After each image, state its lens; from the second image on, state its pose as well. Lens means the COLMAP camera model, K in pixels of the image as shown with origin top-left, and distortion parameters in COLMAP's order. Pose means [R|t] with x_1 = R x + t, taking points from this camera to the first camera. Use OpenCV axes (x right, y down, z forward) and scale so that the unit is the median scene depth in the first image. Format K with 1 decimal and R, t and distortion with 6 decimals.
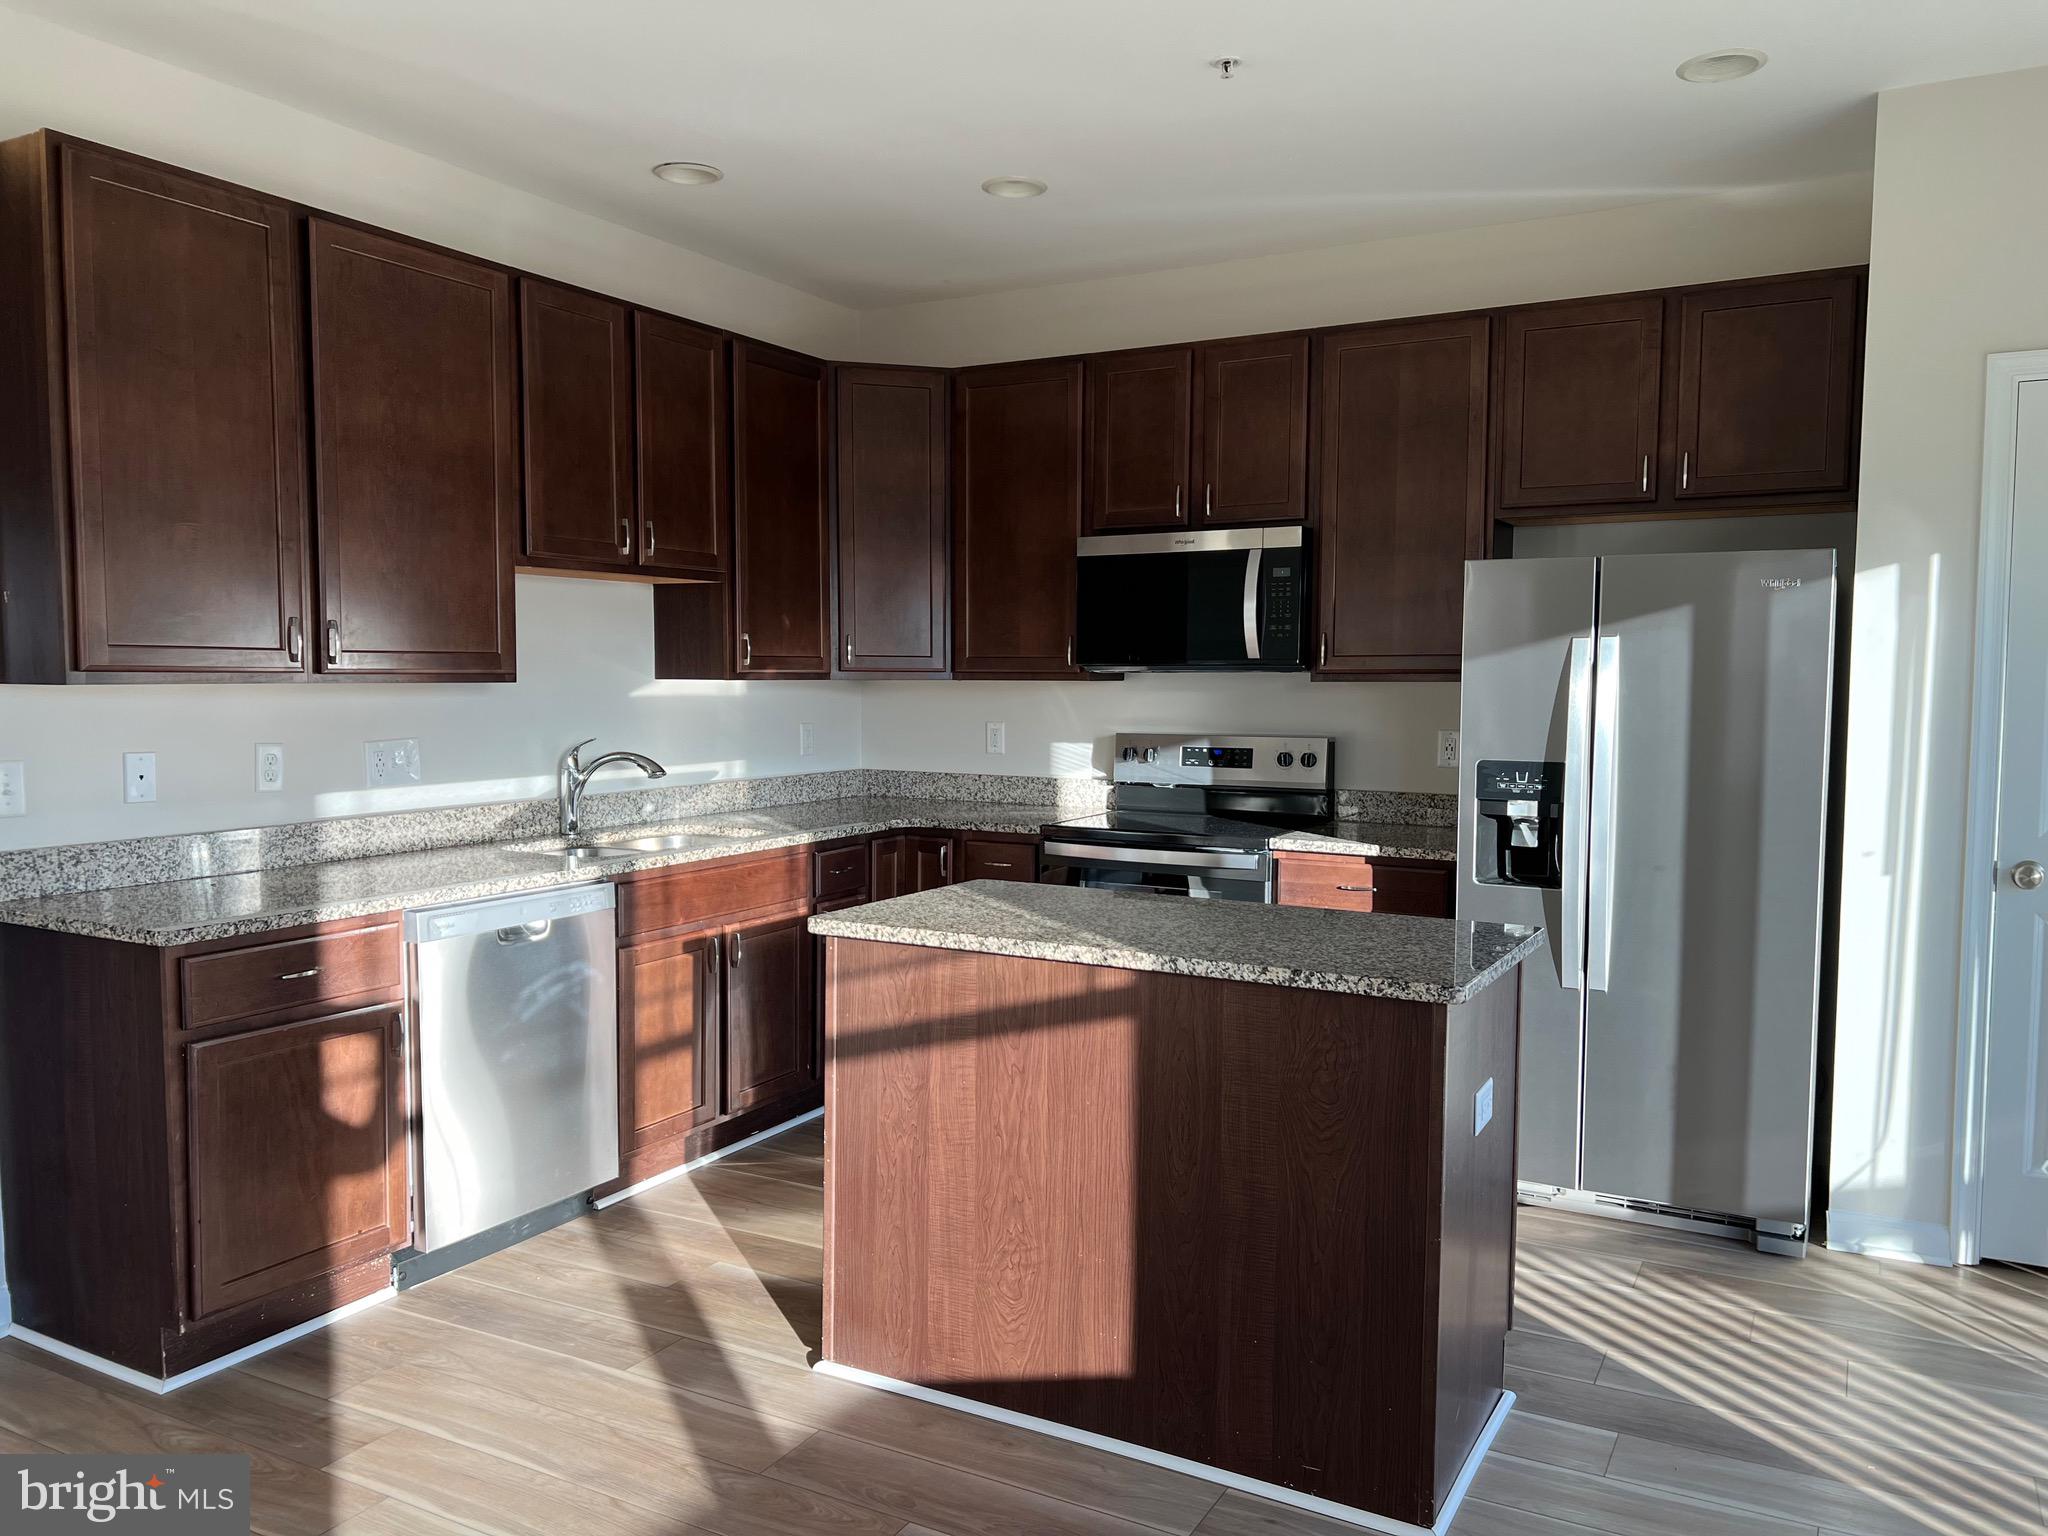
lens RADIAL K [[1524.1, 0, 1027.0], [0, 1524.1, 777.9], [0, 0, 1]] dist [0.028762, -0.014782]
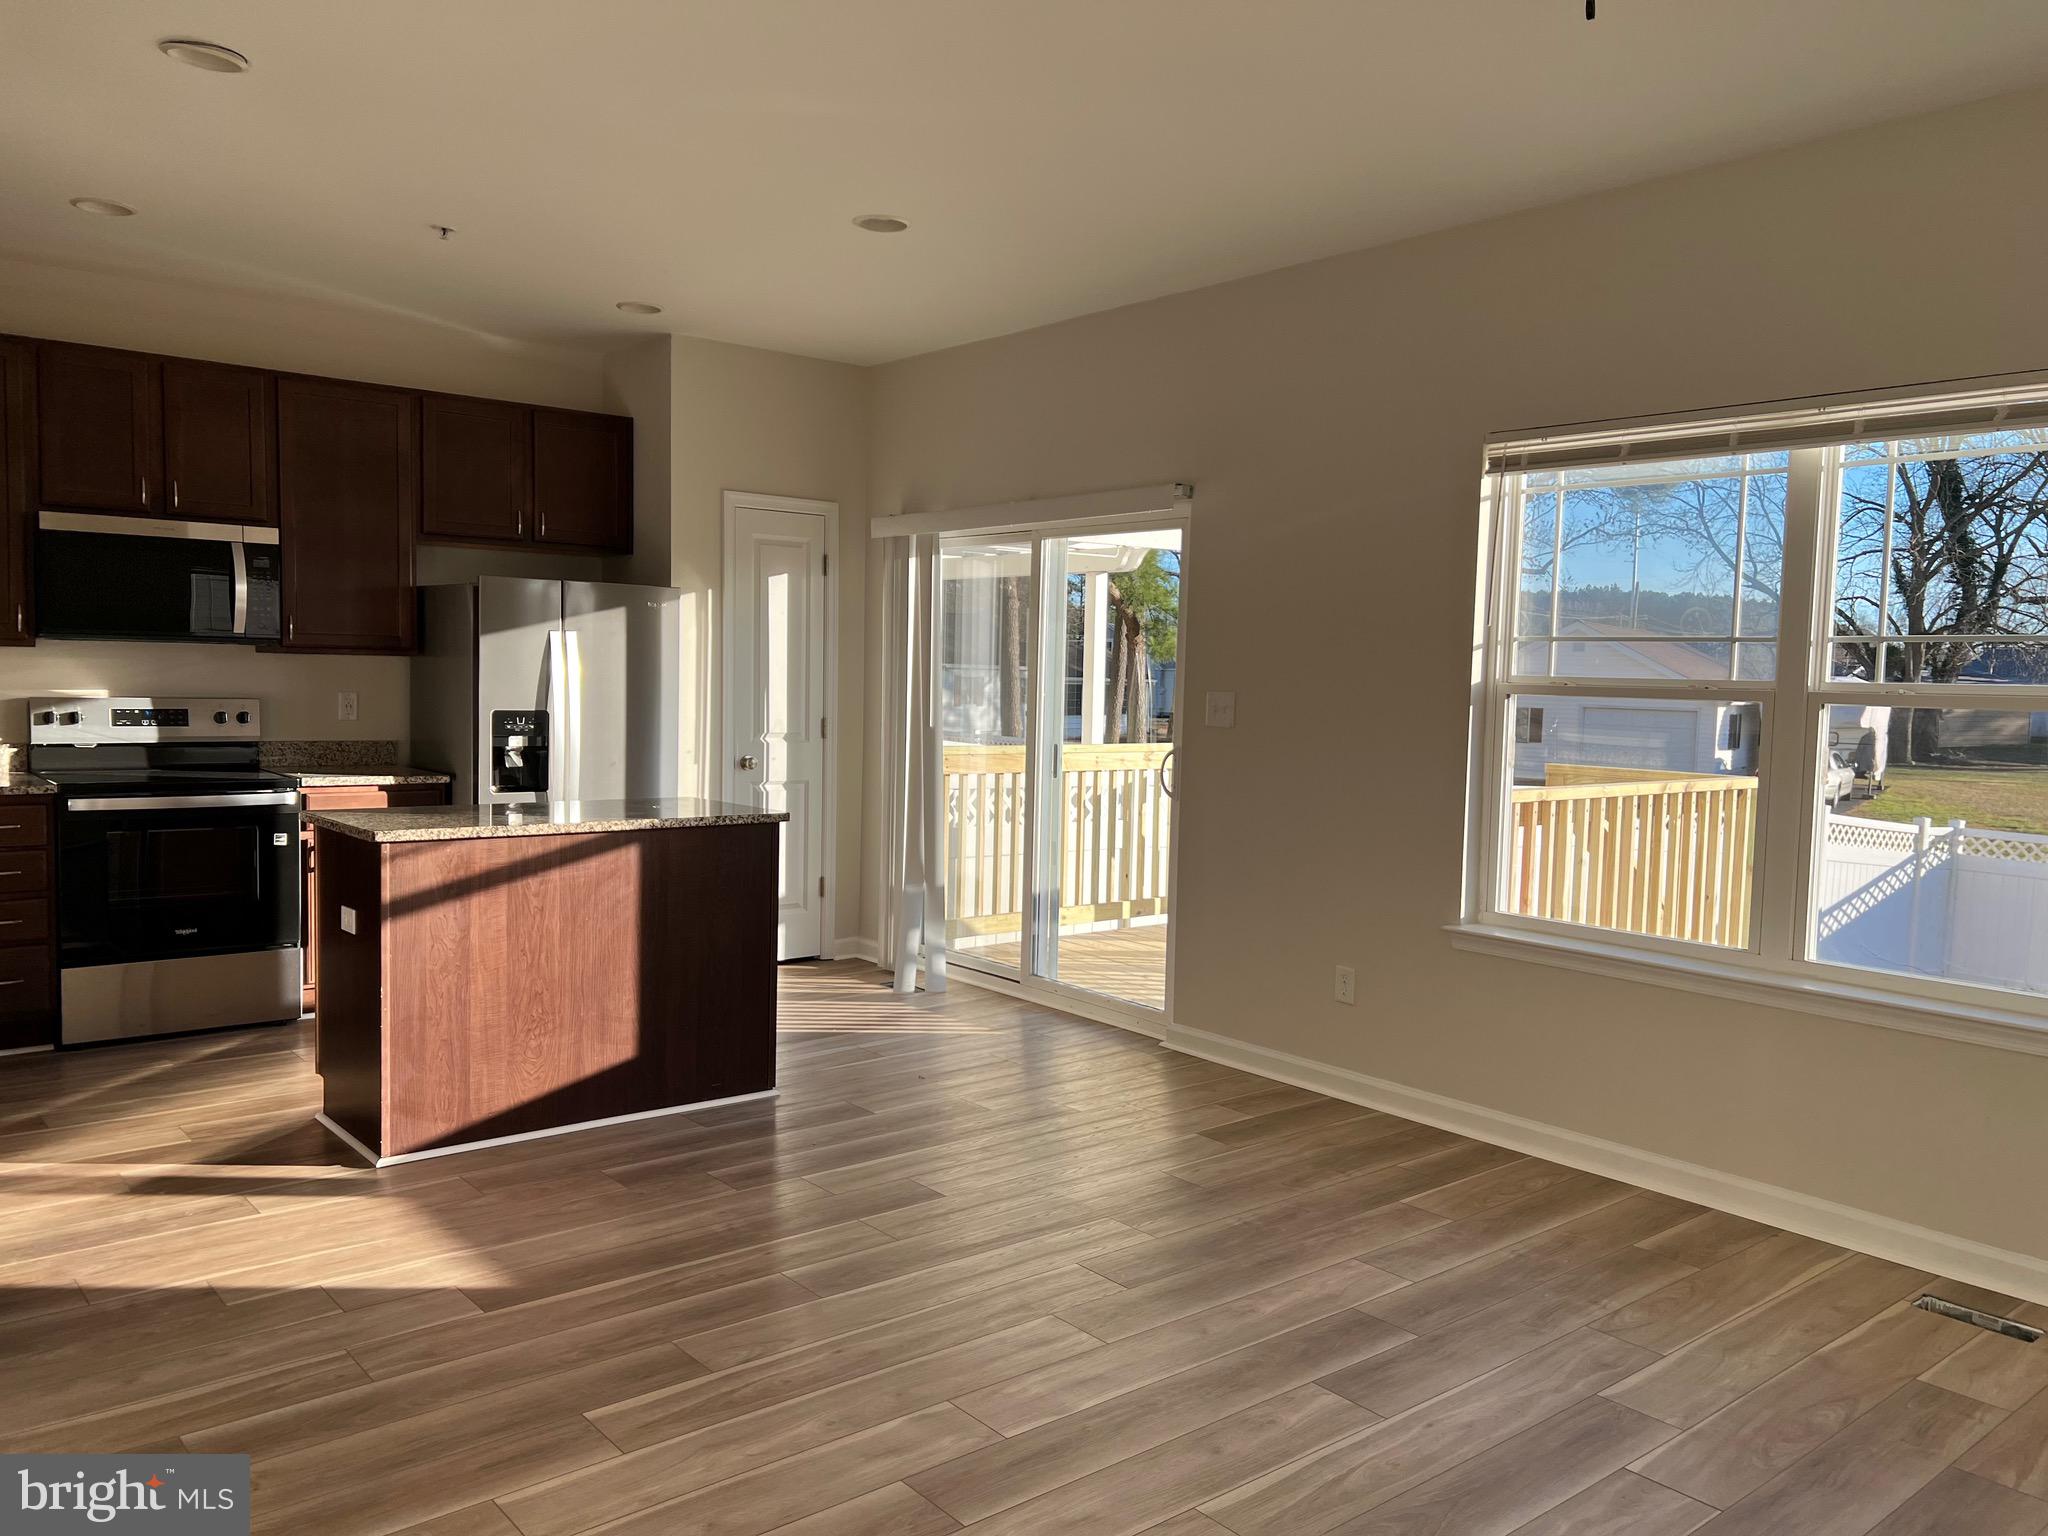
lens RADIAL K [[1524.1, 0, 1028.9], [0, 1524.1, 767.1], [0, 0, 1]] dist [0.028762, -0.014782]
pose [[0.360102, -0.055065, 0.931286, -0.917523], [0.039527, 0.998261, 0.043741, -0.001183], [-0.932075, 0.021060, 0.361652, -0.023457]]
